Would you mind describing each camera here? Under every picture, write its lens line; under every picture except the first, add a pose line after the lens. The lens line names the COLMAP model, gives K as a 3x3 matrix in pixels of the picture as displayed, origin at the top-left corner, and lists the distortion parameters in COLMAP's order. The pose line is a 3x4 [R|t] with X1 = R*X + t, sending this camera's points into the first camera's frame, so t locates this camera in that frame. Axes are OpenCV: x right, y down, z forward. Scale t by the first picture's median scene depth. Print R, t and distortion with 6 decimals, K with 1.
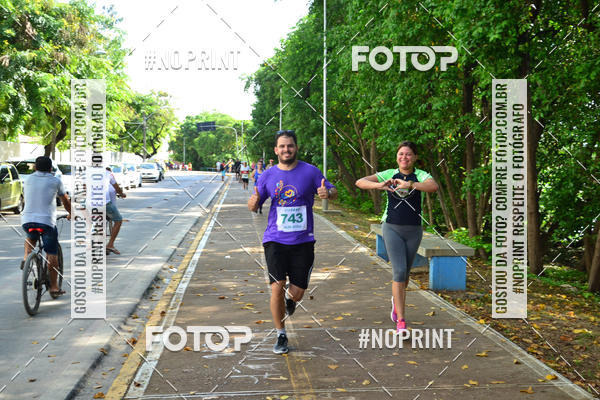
lens RADIAL K [[809.4, 0, 300.0], [0, 809.4, 200.0], [0, 0, 1]] dist [-0.027487, 0.023073]
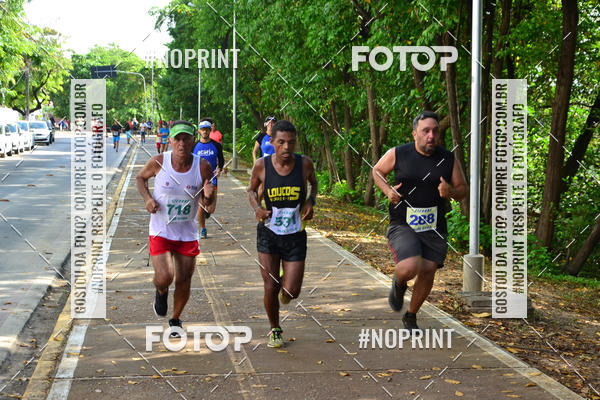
lens RADIAL K [[1295.8, 0, 314.1], [0, 1295.8, 201.8], [0, 0, 1]] dist [0.031050, 0.292076]
pose [[0.998529, 0.002338, 0.054161, 0.071876], [-0.003265, 0.999850, 0.017038, 0.042931], [-0.054113, -0.017189, 0.998387, -1.129156]]
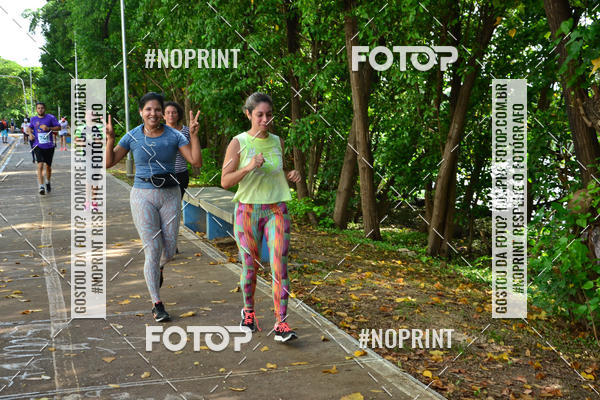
lens RADIAL K [[964.6, 0, 300.0], [0, 964.6, 200.0], [0, 0, 1]] dist [-0.034566, 0.245344]
pose [[0.981104, -0.041776, 0.188917, 0.024003], [0.034062, 0.998455, 0.043898, 0.002378], [-0.190459, -0.036633, 0.981011, -0.002819]]
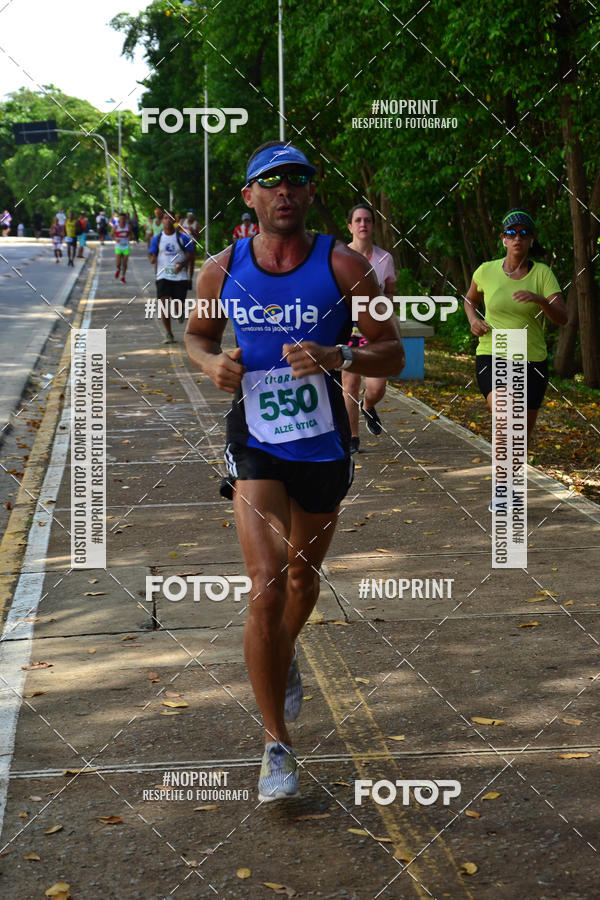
lens RADIAL K [[2095.4, 0, 300.0], [0, 2095.4, 450.0], [0, 0, 1]] dist [0.053718, 0.131512]
pose [[0.999769, -0.015767, 0.014577, 0.031240], [0.014752, 0.997623, 0.067312, 0.024982], [-0.015604, -0.067081, 0.997625, -0.700630]]
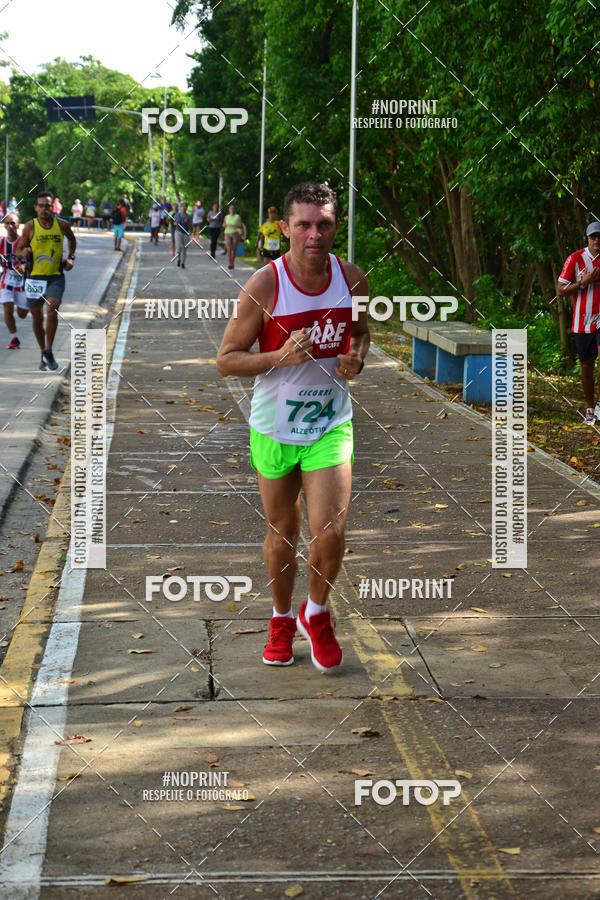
lens RADIAL K [[2349.6, 0, 300.0], [0, 2349.6, 450.0], [0, 0, 1]] dist [0.054392, 0.306055]
pose [[0.999814, 0.017570, -0.007983, 0.023056], [-0.017079, 0.998178, 0.057871, 0.023358], [0.008985, -0.057724, 0.998292, -0.668814]]
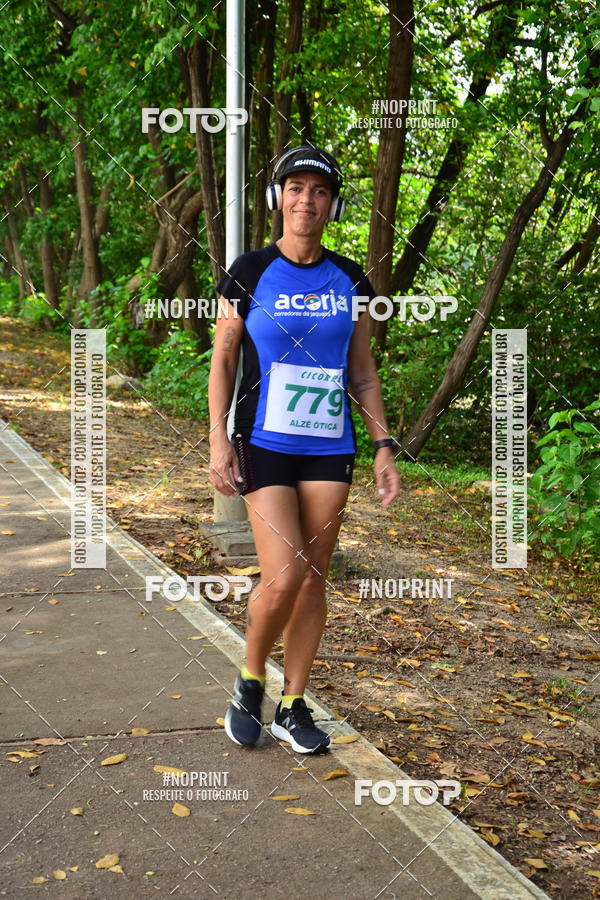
lens RADIAL K [[1944.1, 0, 323.9], [0, 1944.1, 419.9], [0, 0, 1]] dist [0.031599, 0.583898]
pose [[0.977739, -0.012538, 0.209451, 0.108640], [-0.001956, 0.997625, 0.068849, 0.033778], [-0.209816, -0.067726, 0.975392, -0.968368]]
